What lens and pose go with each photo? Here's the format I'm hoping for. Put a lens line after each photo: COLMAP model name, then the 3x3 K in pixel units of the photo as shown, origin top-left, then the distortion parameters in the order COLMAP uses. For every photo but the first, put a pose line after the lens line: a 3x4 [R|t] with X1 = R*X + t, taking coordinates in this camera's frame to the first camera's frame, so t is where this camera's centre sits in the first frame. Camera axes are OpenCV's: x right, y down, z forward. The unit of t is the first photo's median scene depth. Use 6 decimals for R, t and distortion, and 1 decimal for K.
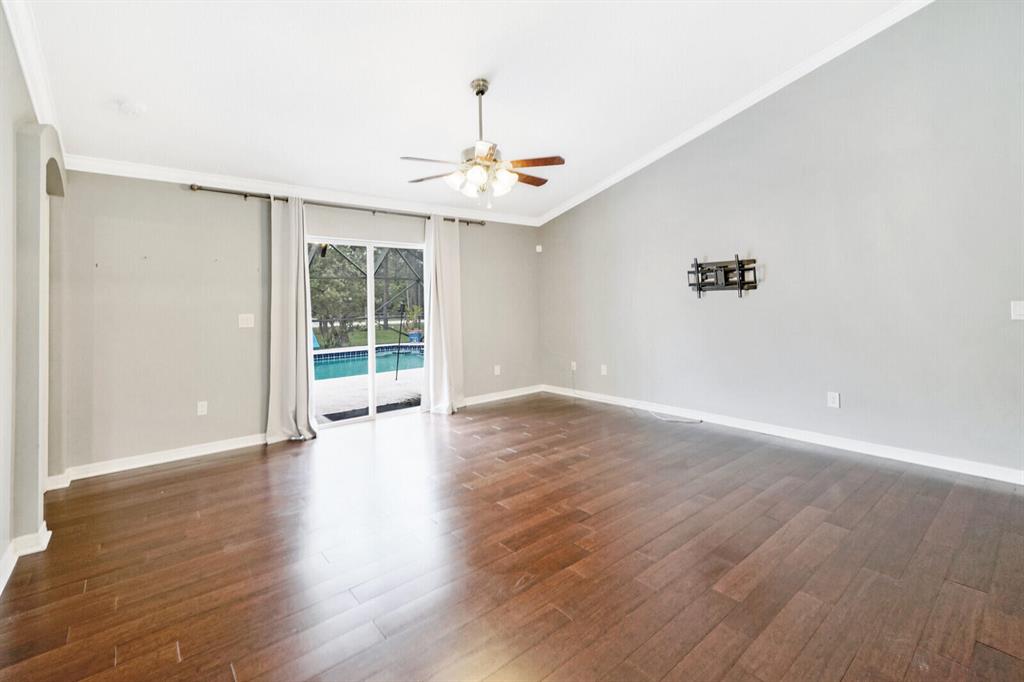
lens RADIAL K [[454.9, 0, 511.3], [0, 454.9, 296.4], [0, 0, 1]] dist [0.000593, -0.000013]
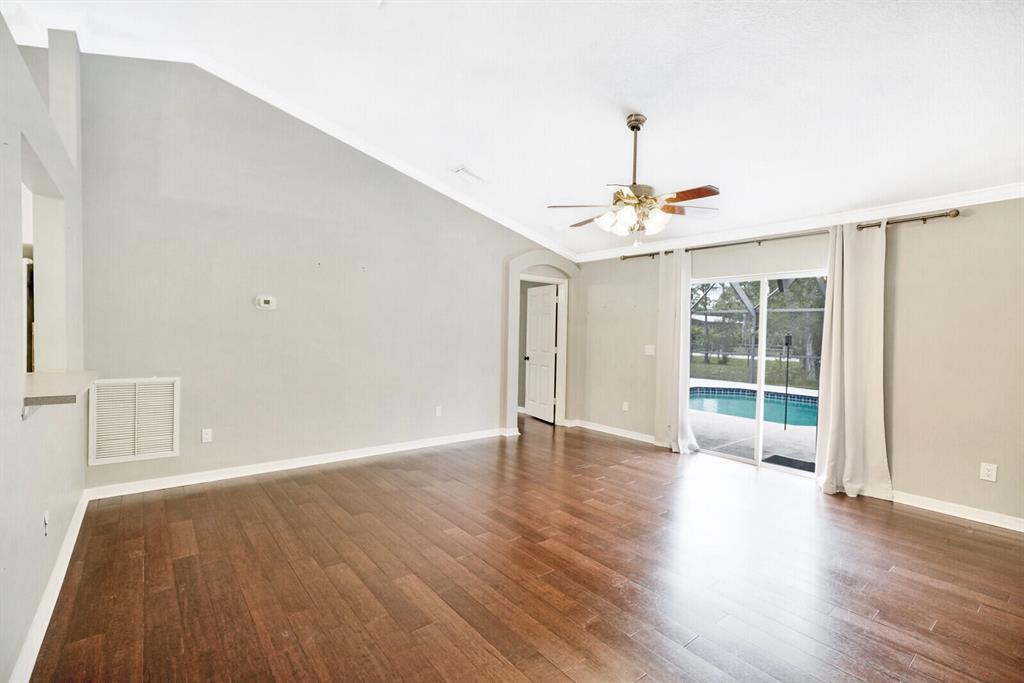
lens RADIAL K [[470.1, 0, 507.1], [0, 470.1, 329.9], [0, 0, 1]] dist [0.000001, 0.000069]
pose [[-0.035141, 0.007861, -0.999351, 0.755017], [-0.019130, 0.999781, 0.008537, -0.006091], [0.999199, 0.019418, -0.034982, 0.587160]]
